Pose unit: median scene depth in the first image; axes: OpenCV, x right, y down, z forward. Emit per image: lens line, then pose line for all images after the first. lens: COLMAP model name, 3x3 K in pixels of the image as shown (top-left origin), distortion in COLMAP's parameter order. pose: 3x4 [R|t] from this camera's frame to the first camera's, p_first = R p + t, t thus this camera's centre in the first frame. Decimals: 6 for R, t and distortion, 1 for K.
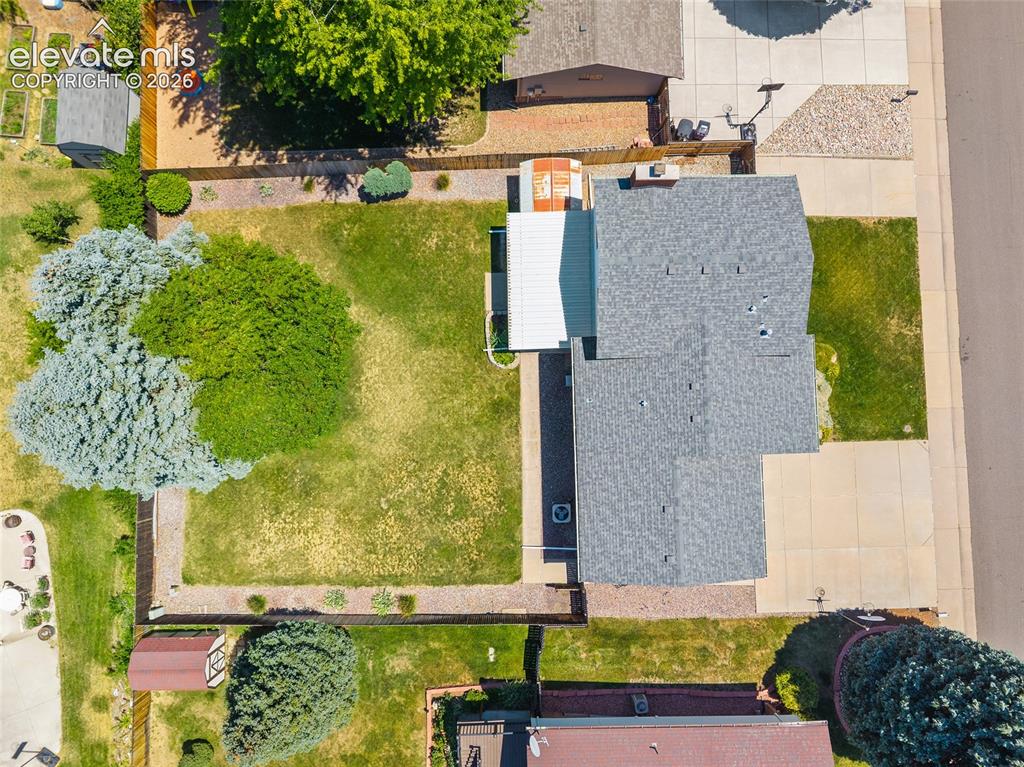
lens RADIAL K [[698.6, 0, 512.0], [0, 698.6, 383.5], [0, 0, 1]] dist [0.003983, 0.001396]
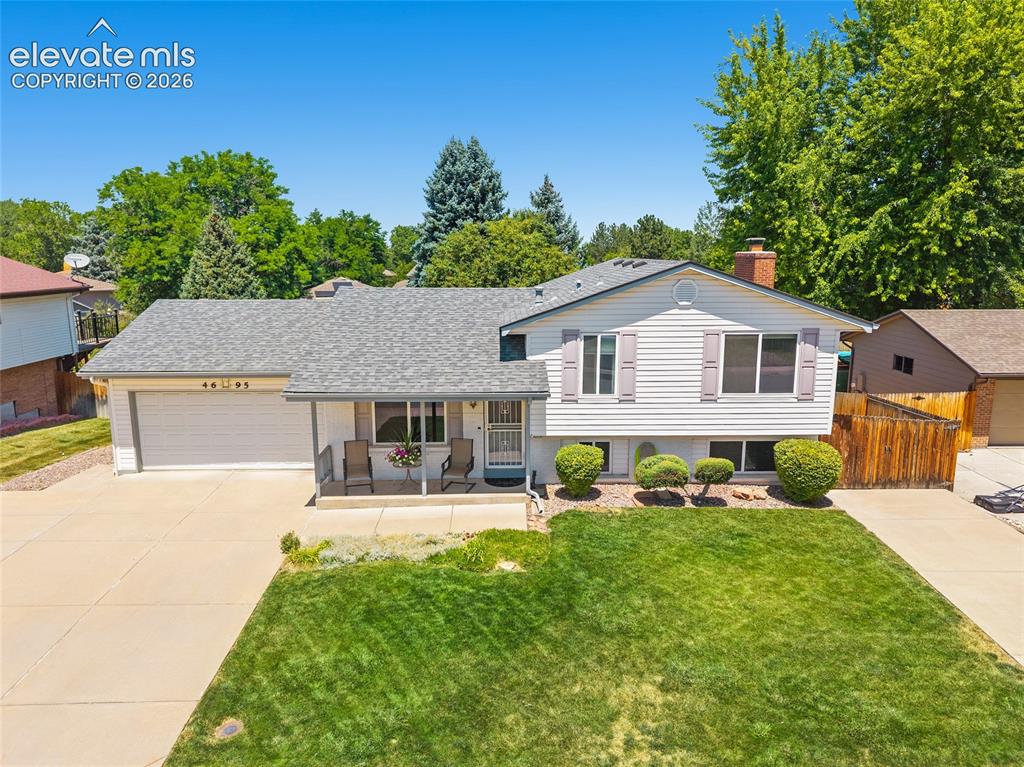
lens RADIAL K [[698.6, 0, 512.0], [0, 698.6, 383.5], [0, 0, 1]] dist [0.003983, 0.001396]
pose [[0.000511, 0.170886, -0.985291, 0.784655], [-0.997937, 0.063346, 0.010469, -0.046067], [0.064203, 0.983252, 0.170566, 0.836073]]
